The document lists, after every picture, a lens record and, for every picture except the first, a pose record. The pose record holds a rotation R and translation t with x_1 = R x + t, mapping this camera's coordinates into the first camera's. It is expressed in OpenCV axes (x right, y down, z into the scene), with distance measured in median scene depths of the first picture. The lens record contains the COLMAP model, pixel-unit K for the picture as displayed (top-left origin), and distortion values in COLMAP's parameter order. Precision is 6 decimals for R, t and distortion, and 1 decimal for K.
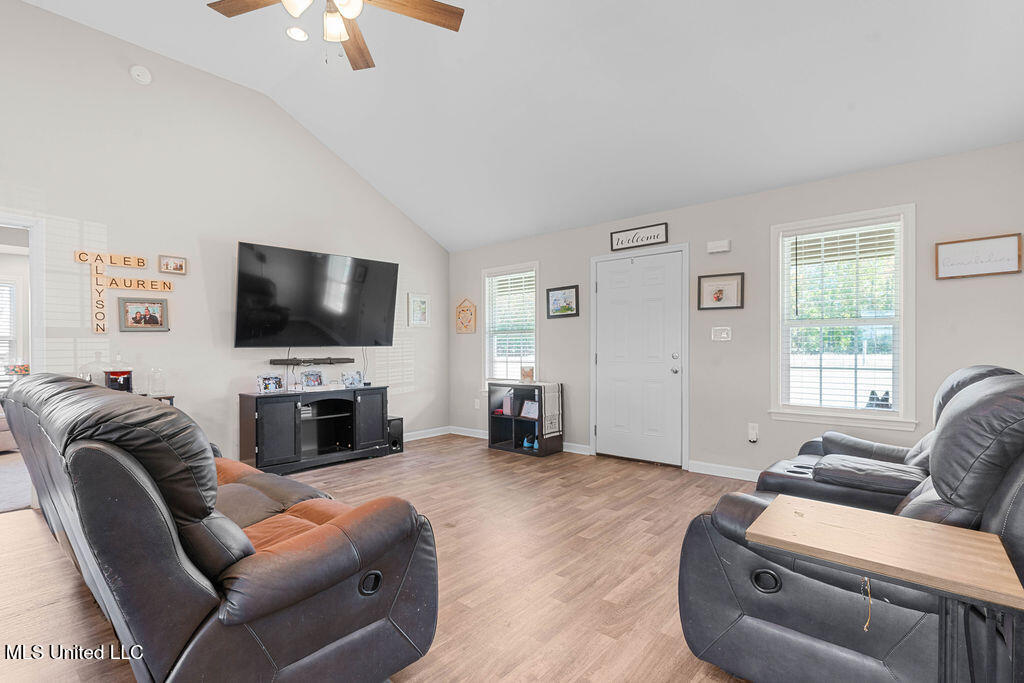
lens RADIAL K [[467.5, 0, 503.7], [0, 467.5, 352.9], [0, 0, 1]] dist [-0.008681, -0.000157]
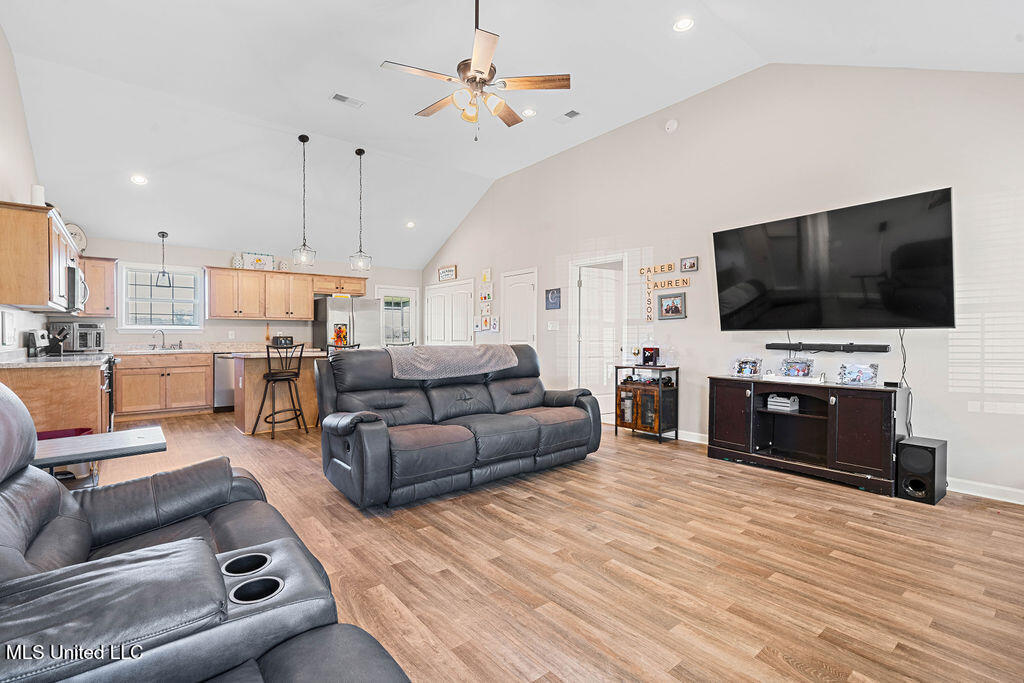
lens RADIAL K [[467.5, 0, 505.9], [0, 467.5, 337.4], [0, 0, 1]] dist [-0.008681, -0.000157]
pose [[-0.166865, 0.007525, -0.985951, 0.603447], [-0.011166, 0.999892, 0.009522, -0.001499], [0.985916, 0.012598, -0.166763, 0.742236]]
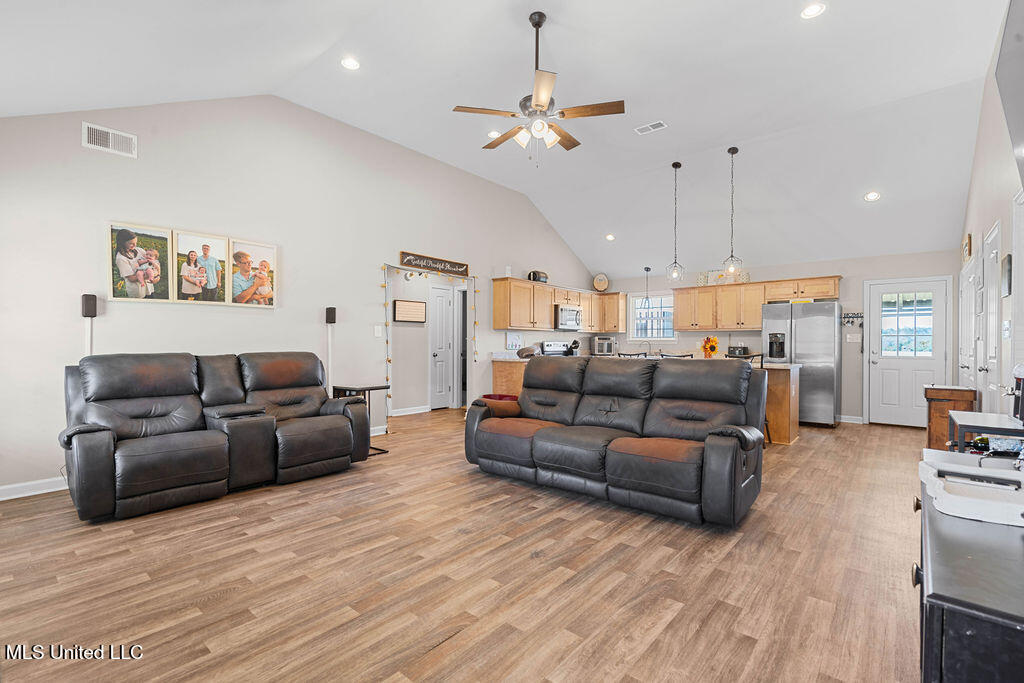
lens RADIAL K [[467.5, 0, 510.9], [0, 467.5, 340.2], [0, 0, 1]] dist [-0.008681, -0.000157]
pose [[-0.999906, 0.000320, -0.013730, -0.147742], [0.000260, 0.999991, 0.004348, -0.011592], [0.013731, 0.004344, -0.999896, 1.464047]]
